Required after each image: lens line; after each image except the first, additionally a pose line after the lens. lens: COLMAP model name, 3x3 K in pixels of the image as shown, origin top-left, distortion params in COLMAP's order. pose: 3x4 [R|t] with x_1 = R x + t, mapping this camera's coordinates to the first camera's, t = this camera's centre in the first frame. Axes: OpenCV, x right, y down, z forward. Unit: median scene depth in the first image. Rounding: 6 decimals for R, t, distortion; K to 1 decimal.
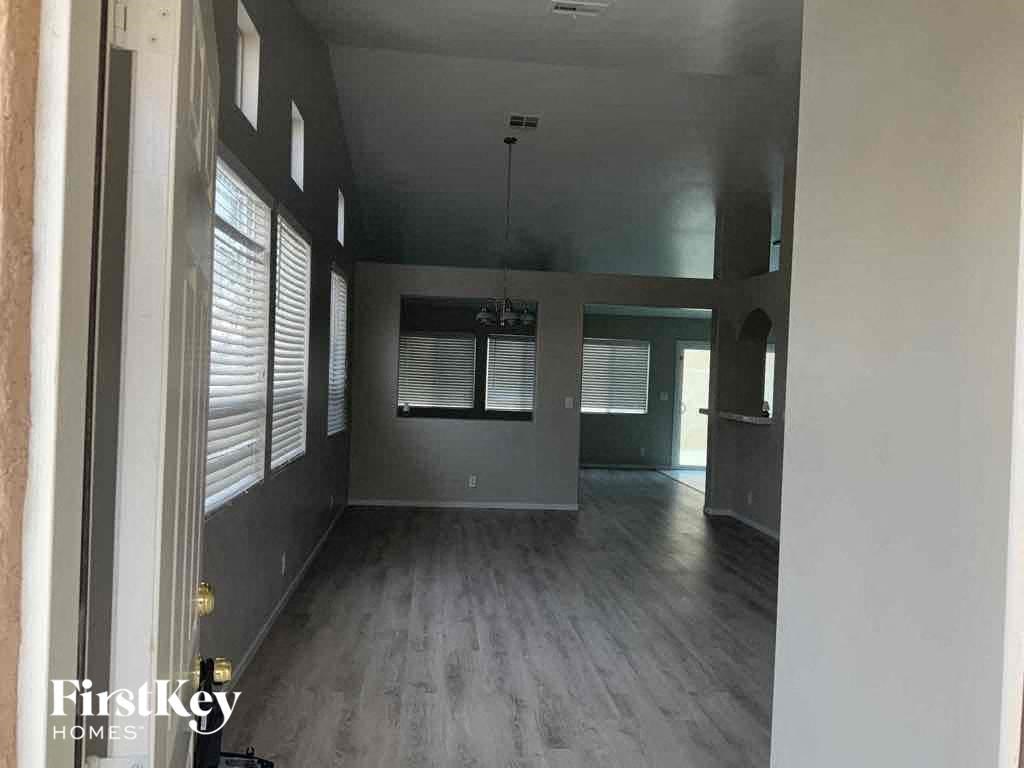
lens RADIAL K [[837.4, 0, 512.0], [0, 837.4, 384.0], [0, 0, 1]] dist [0.057678, -0.121384]
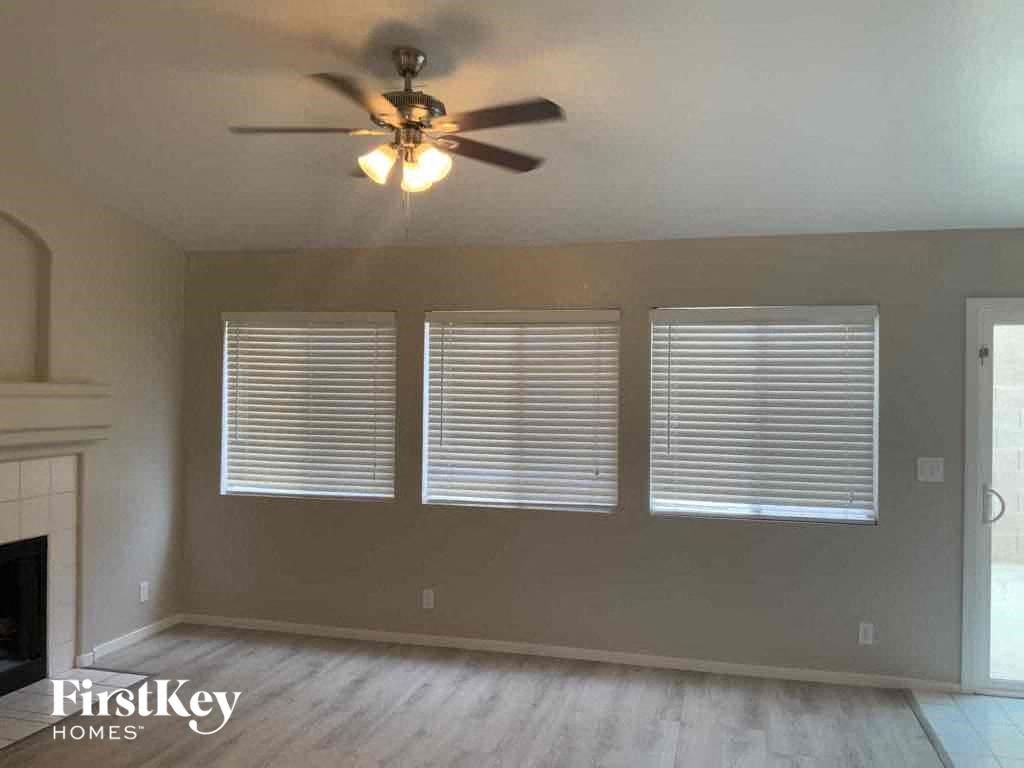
lens RADIAL K [[837.4, 0, 512.0], [0, 837.4, 384.0], [0, 0, 1]] dist [0.057678, -0.121384]
pose [[0.946880, -0.027422, -0.320417, 0.135711], [0.016401, 0.999179, -0.037042, -0.009707], [0.321169, 0.029819, 0.946552, 0.647094]]
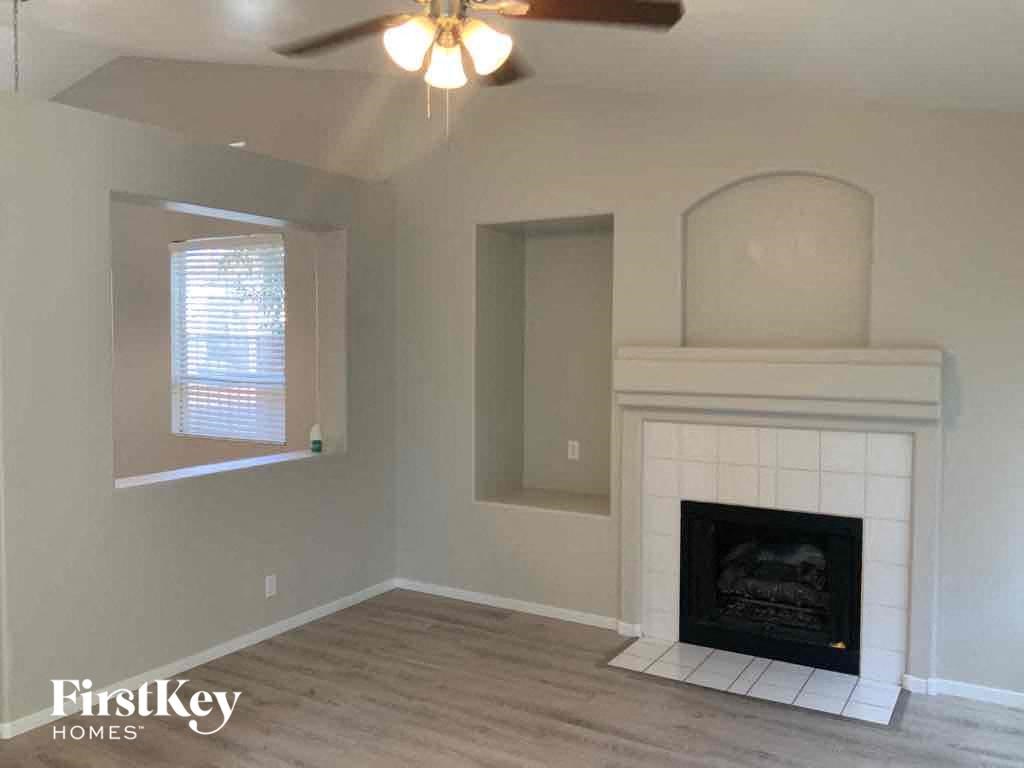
lens RADIAL K [[837.4, 0, 512.0], [0, 837.4, 384.0], [0, 0, 1]] dist [0.057678, -0.121384]
pose [[-0.594419, 0.007113, -0.804124, 0.185173], [-0.034825, 0.998795, 0.034578, -0.024534], [0.803401, 0.048557, -0.593455, 1.190837]]
